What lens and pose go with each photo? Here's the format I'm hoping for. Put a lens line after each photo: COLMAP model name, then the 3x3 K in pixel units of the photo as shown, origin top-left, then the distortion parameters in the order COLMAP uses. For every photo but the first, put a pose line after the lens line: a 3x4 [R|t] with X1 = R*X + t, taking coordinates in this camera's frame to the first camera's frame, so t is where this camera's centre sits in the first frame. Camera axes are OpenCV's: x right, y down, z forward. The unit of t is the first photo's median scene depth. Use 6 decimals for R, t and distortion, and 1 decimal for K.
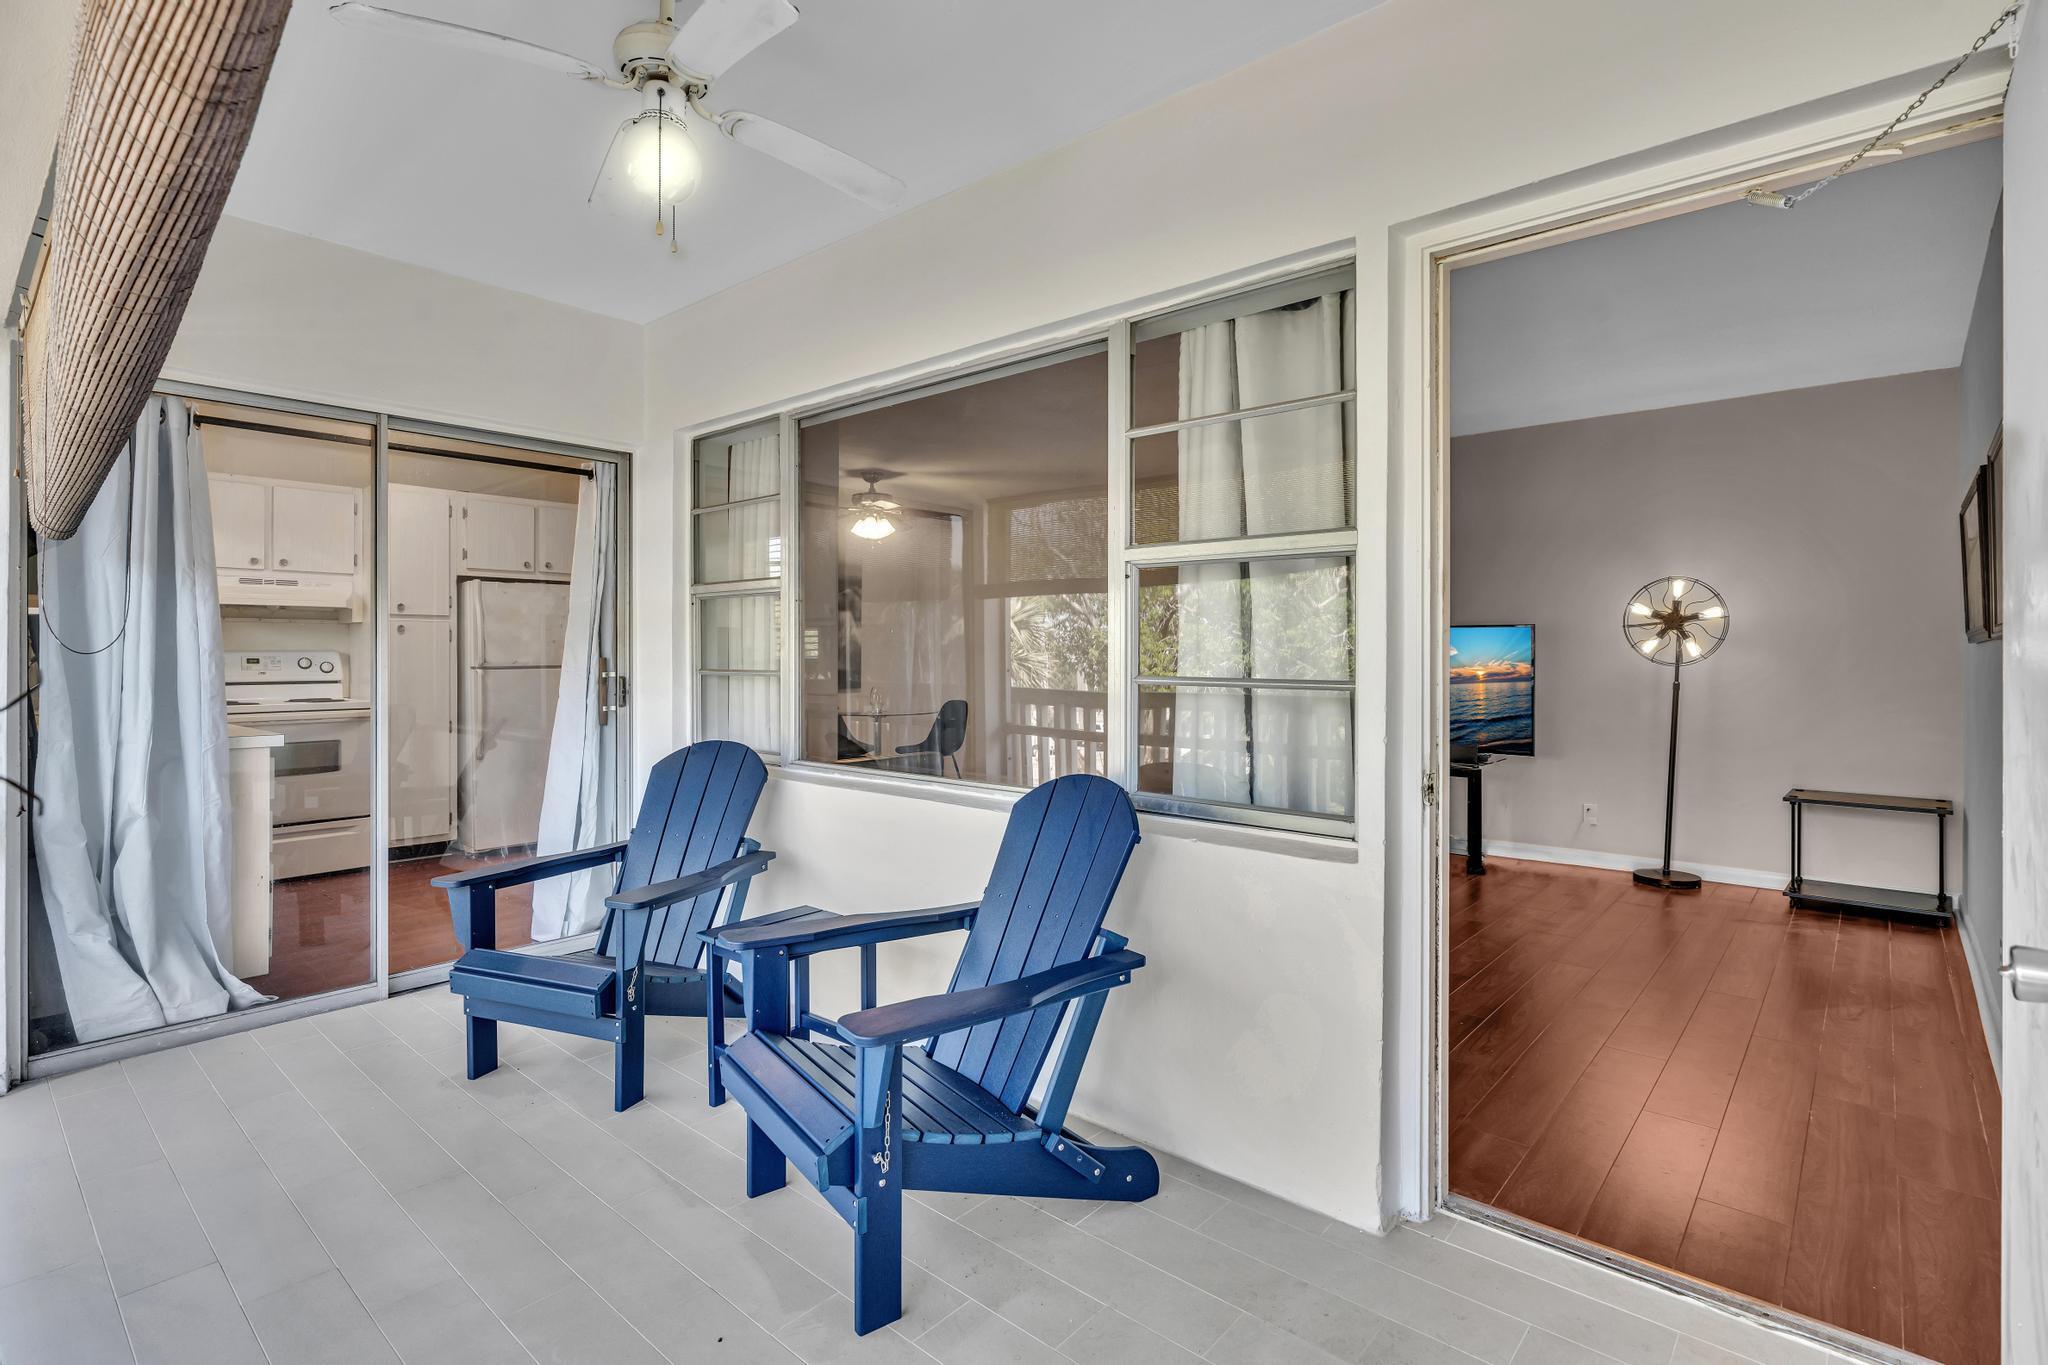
lens RADIAL K [[983.1, 0, 1022.6], [0, 983.1, 657.7], [0, 0, 1]] dist [-0.002279, 0.000367]
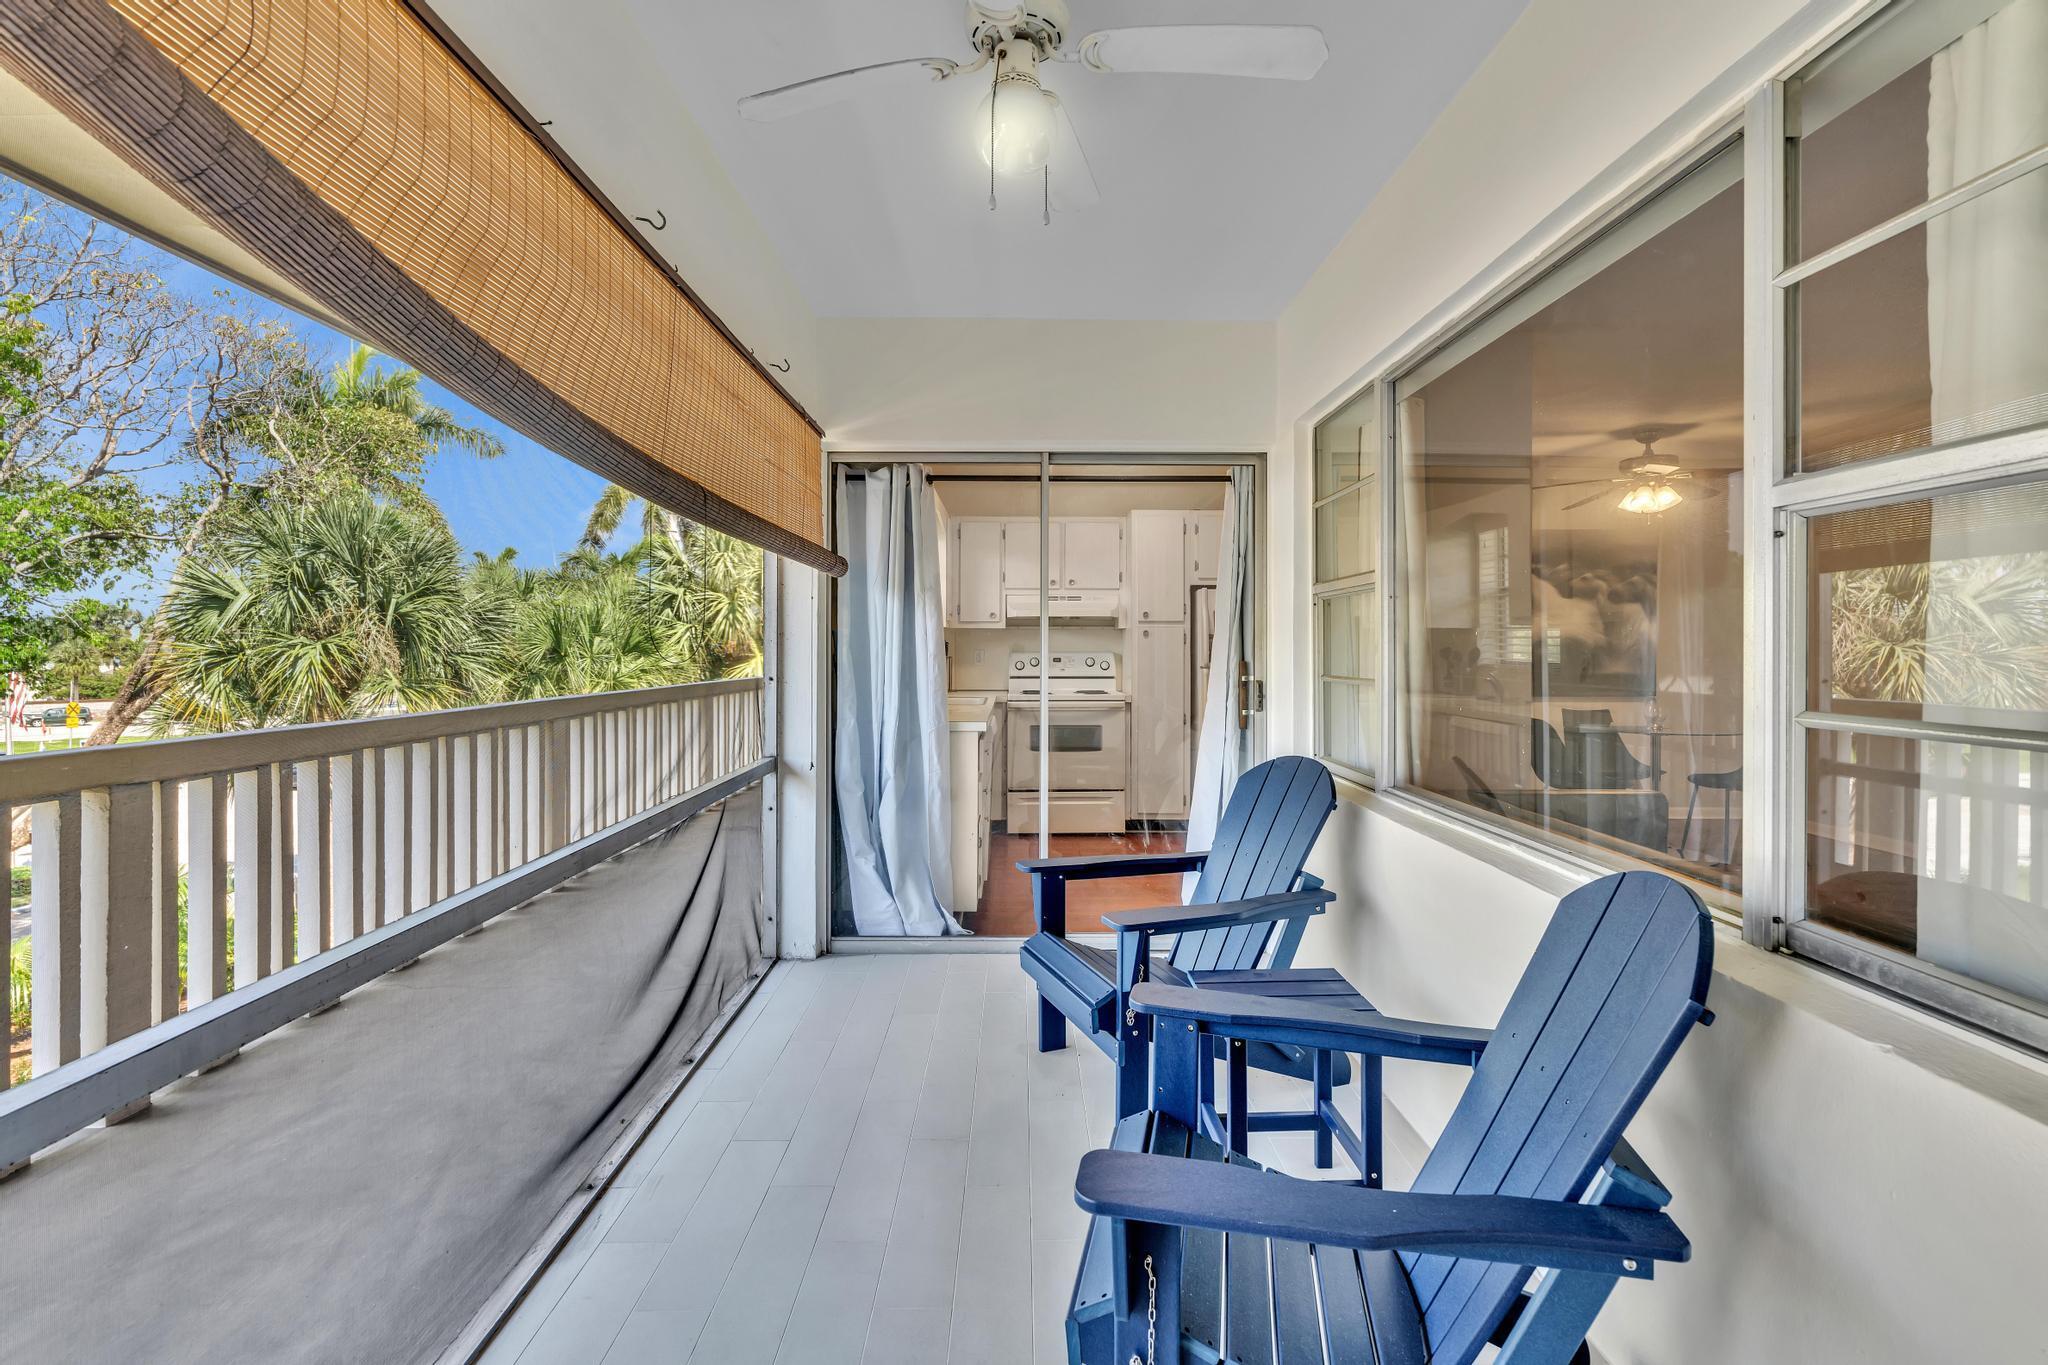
lens RADIAL K [[934.0, 0, 1021.7], [0, 934.0, 648.4], [0, 0, 1]] dist [-0.002155, -0.000127]
pose [[0.666053, 0.000029, -0.745905, 0.154746], [-0.005120, 0.999977, -0.004533, -0.009263], [0.745887, 0.006838, 0.666037, 0.233931]]
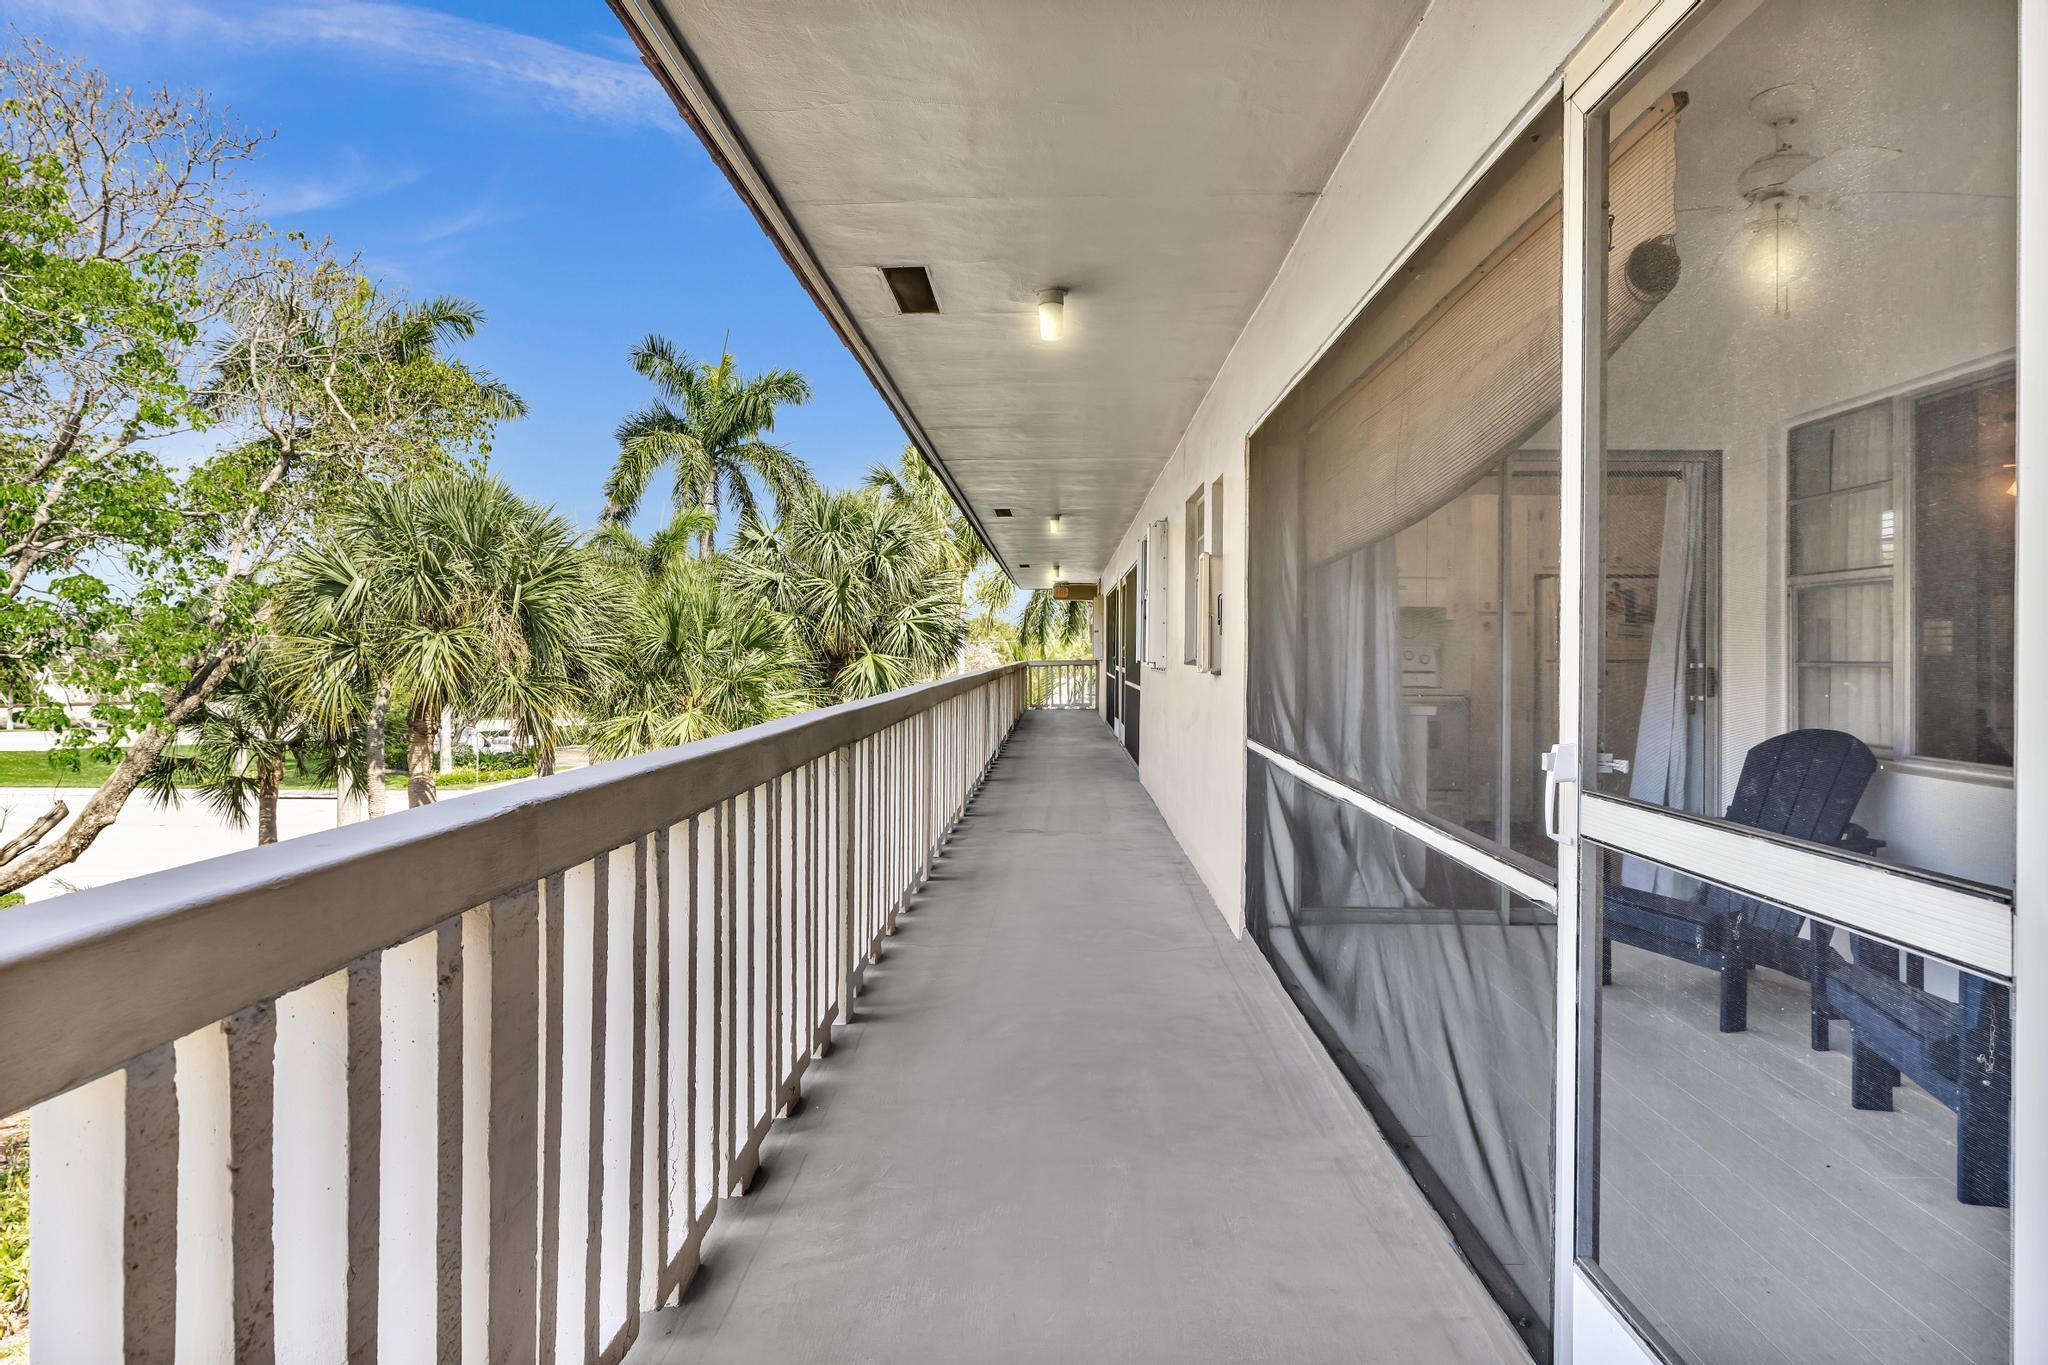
lens RADIAL K [[1205.5, 0, 1033.3], [0, 1205.5, 643.7], [0, 0, 1]] dist [0.002515, 0.002622]
pose [[0.646170, -0.000925, -0.763193, 0.116226], [-0.009895, 0.999905, -0.009590, 0.015480], [0.763129, 0.013749, 0.646100, -0.421457]]
